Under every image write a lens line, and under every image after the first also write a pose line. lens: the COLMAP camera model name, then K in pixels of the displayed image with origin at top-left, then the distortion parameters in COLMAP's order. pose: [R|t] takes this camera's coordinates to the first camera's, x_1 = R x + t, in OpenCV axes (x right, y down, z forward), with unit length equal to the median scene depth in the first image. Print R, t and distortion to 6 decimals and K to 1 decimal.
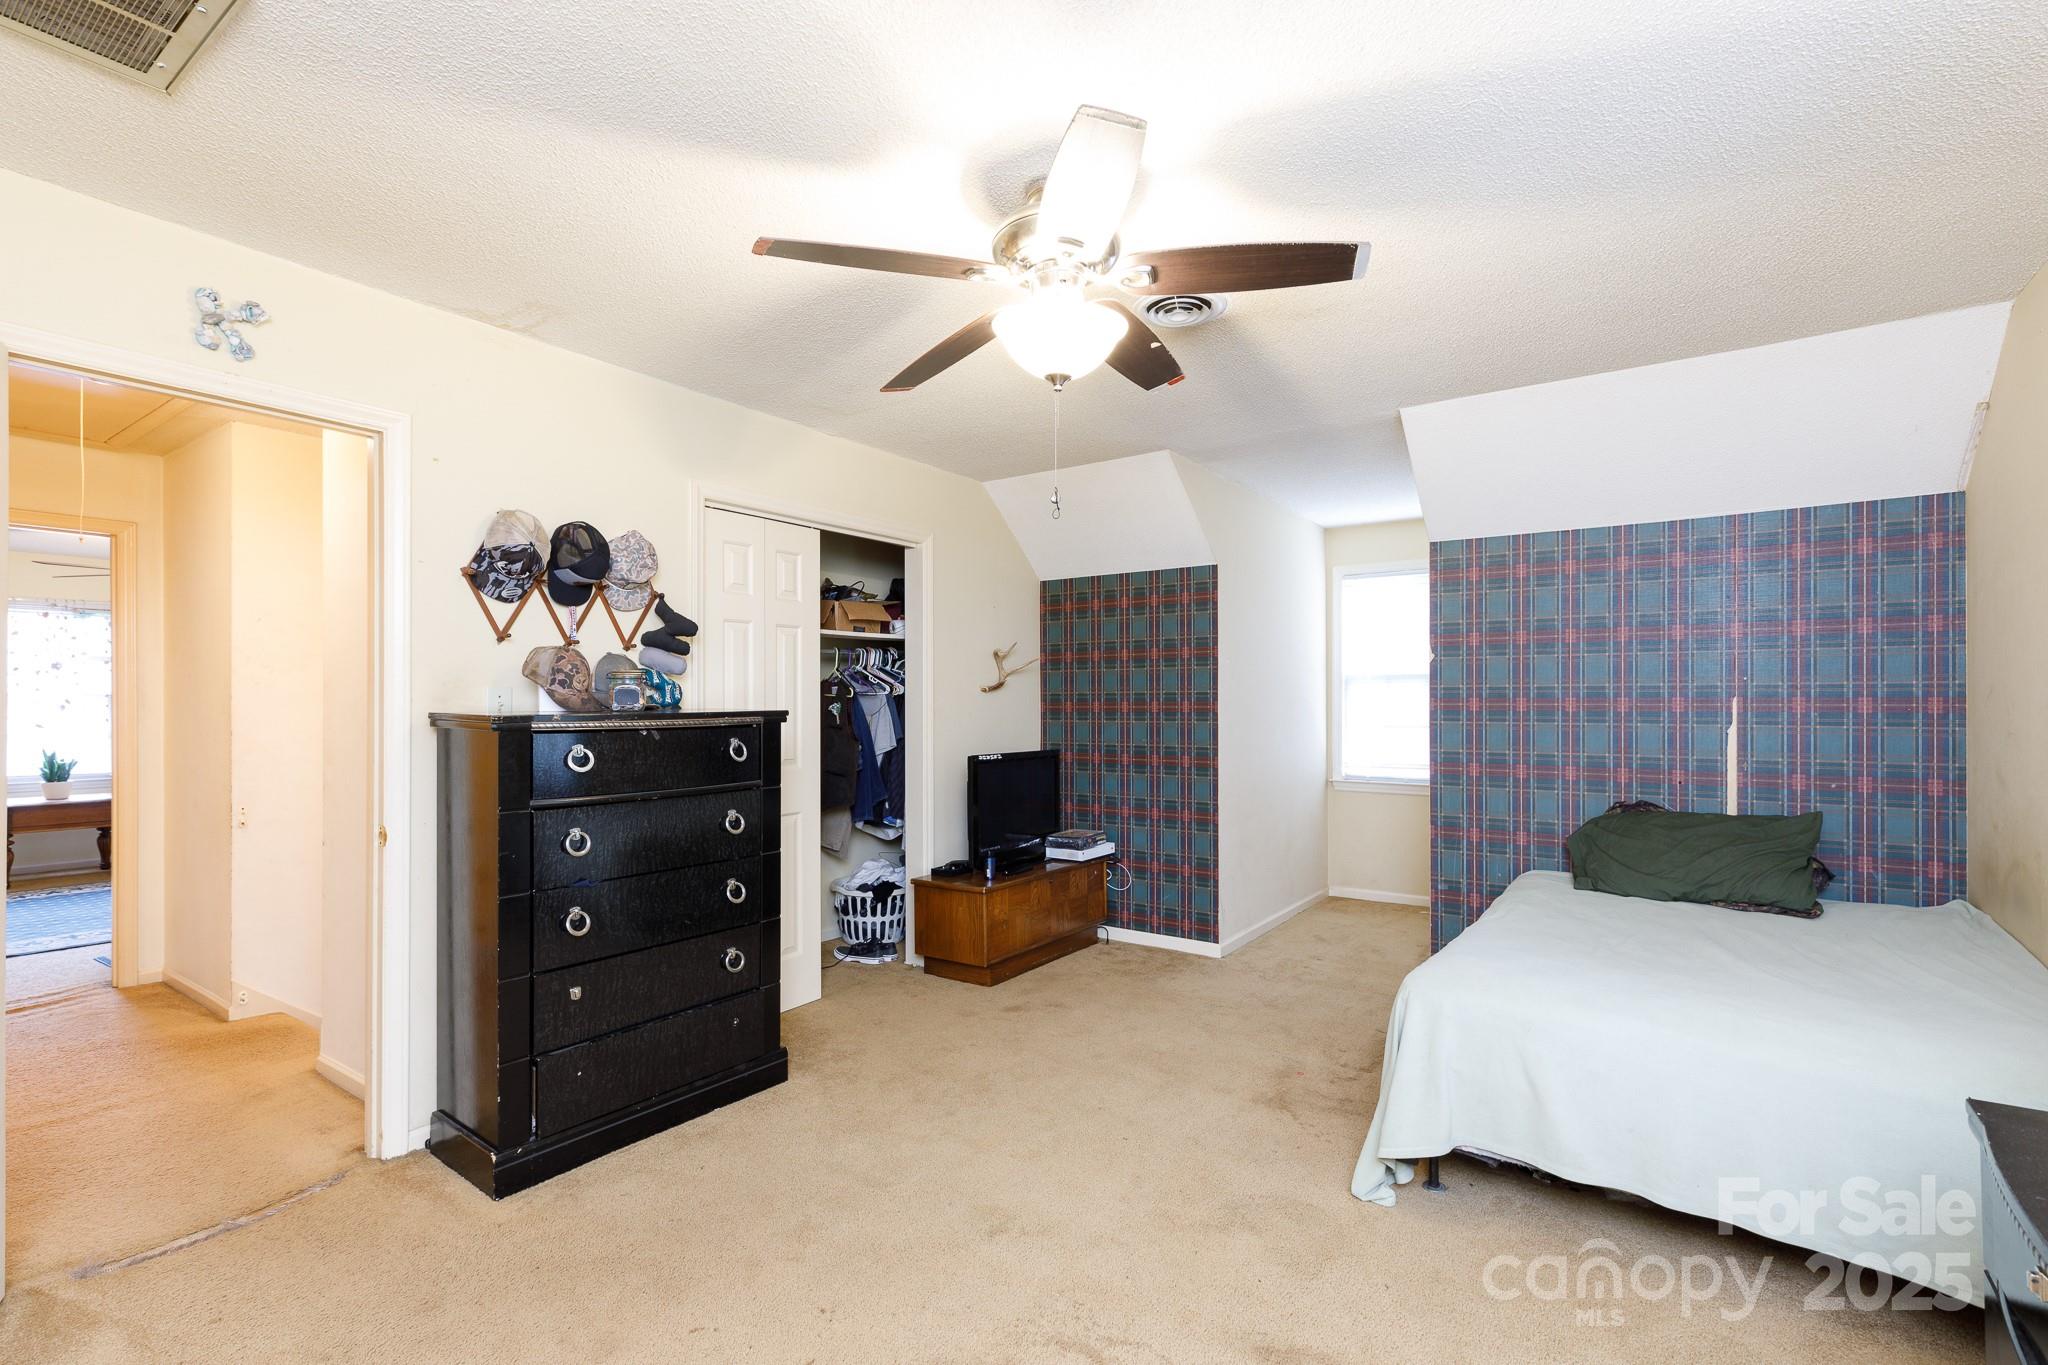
lens RADIAL K [[931.8, 0, 1020.0], [0, 931.8, 691.8], [0, 0, 1]] dist [0.001978, -0.000036]
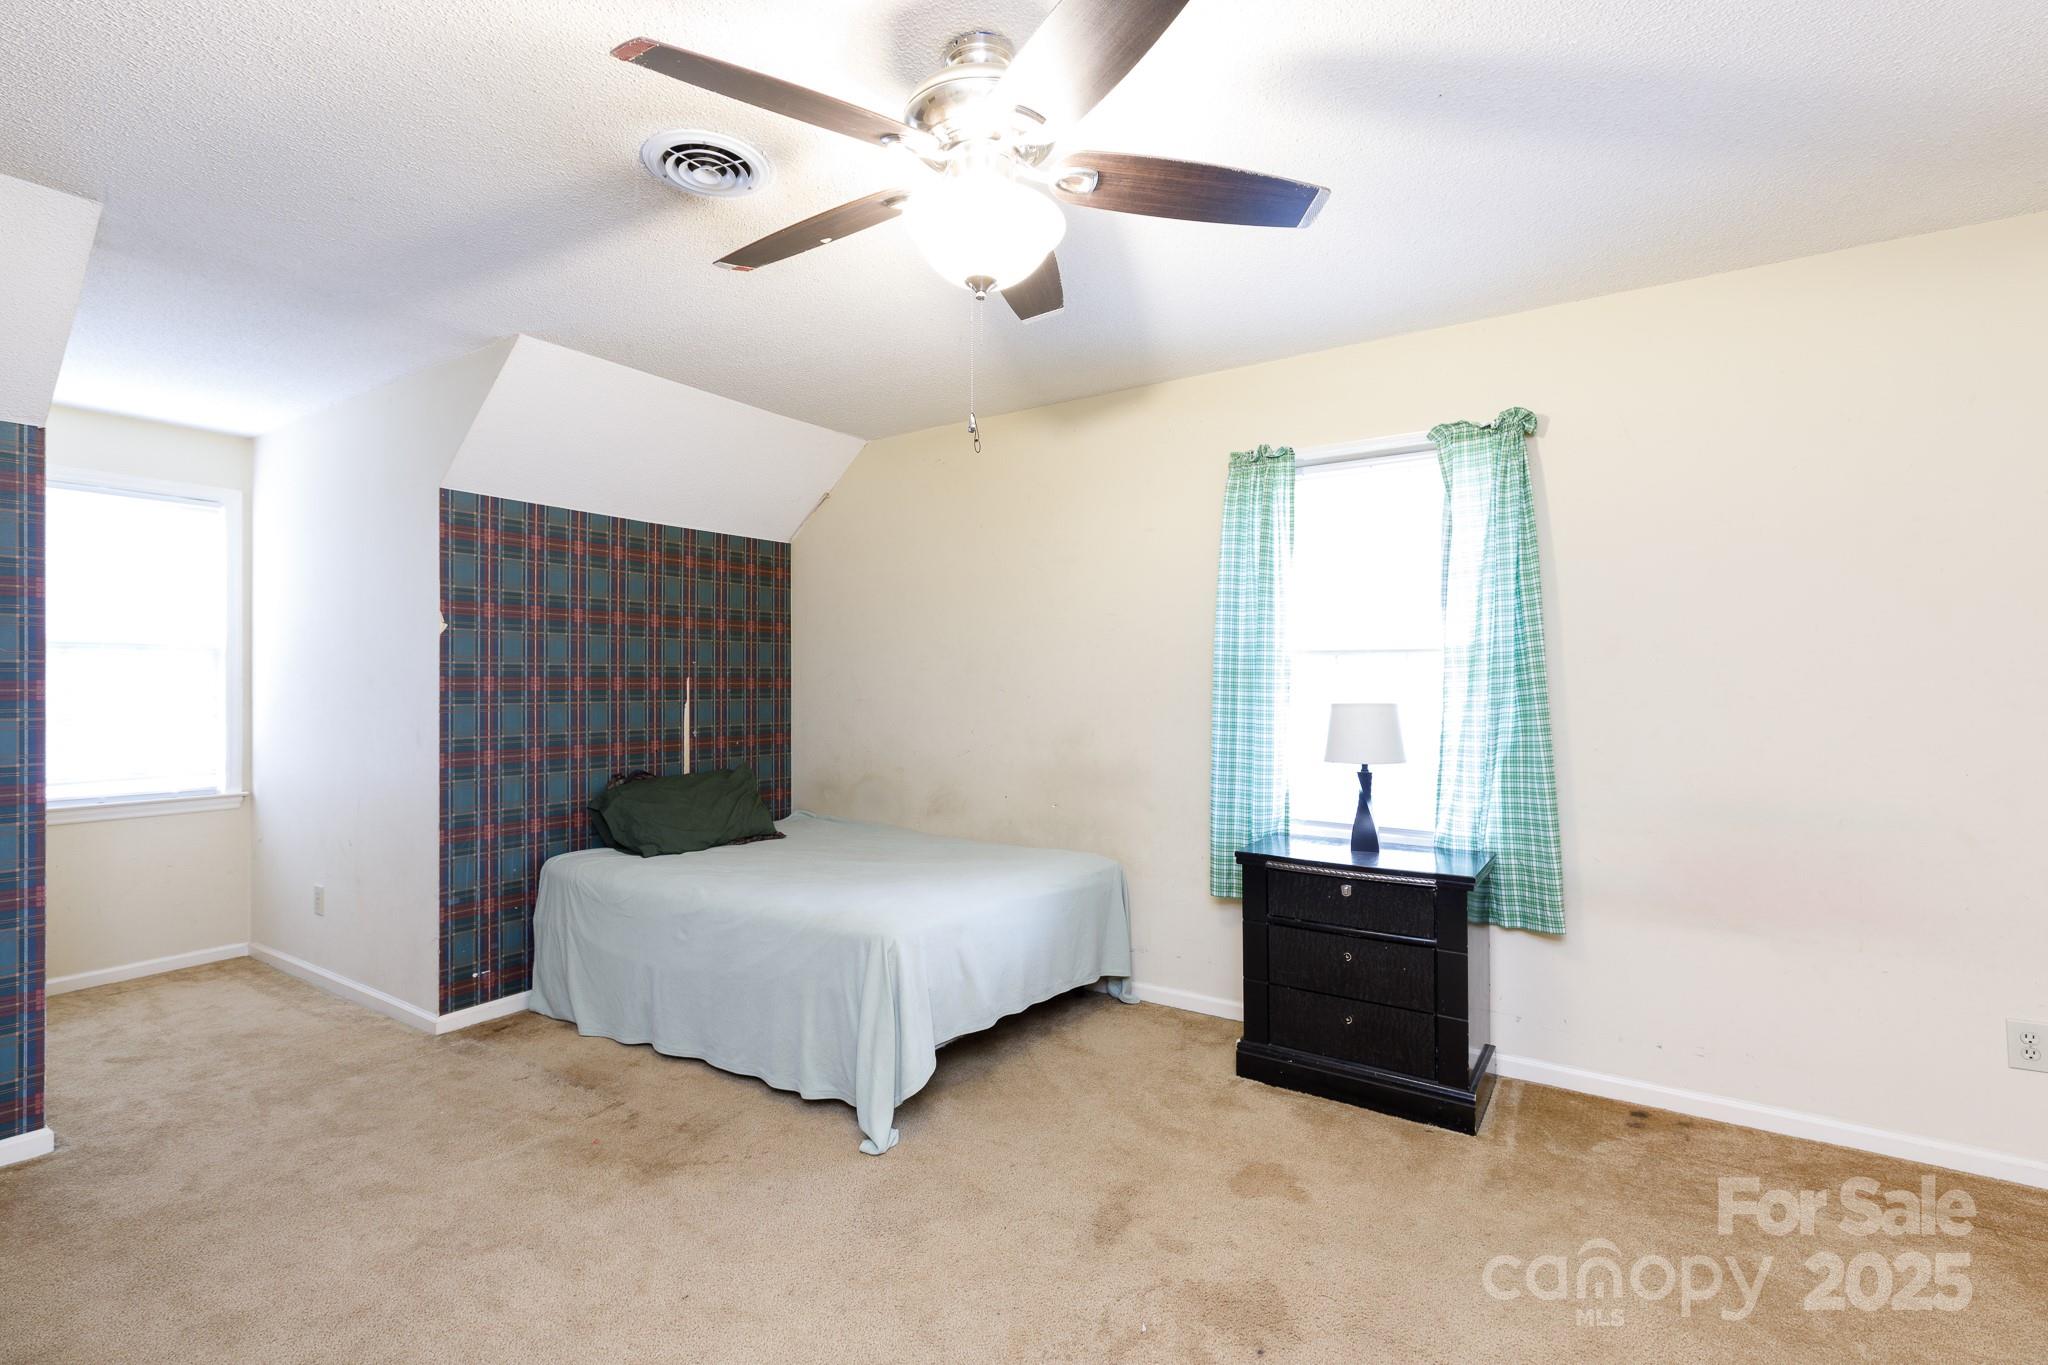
lens RADIAL K [[931.8, 0, 1017.2], [0, 931.8, 684.6], [0, 0, 1]] dist [0.001978, -0.000036]
pose [[-0.040534, -0.001520, 0.999177, -0.469069], [-0.006739, 0.999977, 0.001248, 0.010876], [-0.999155, -0.006682, -0.040543, 0.609321]]
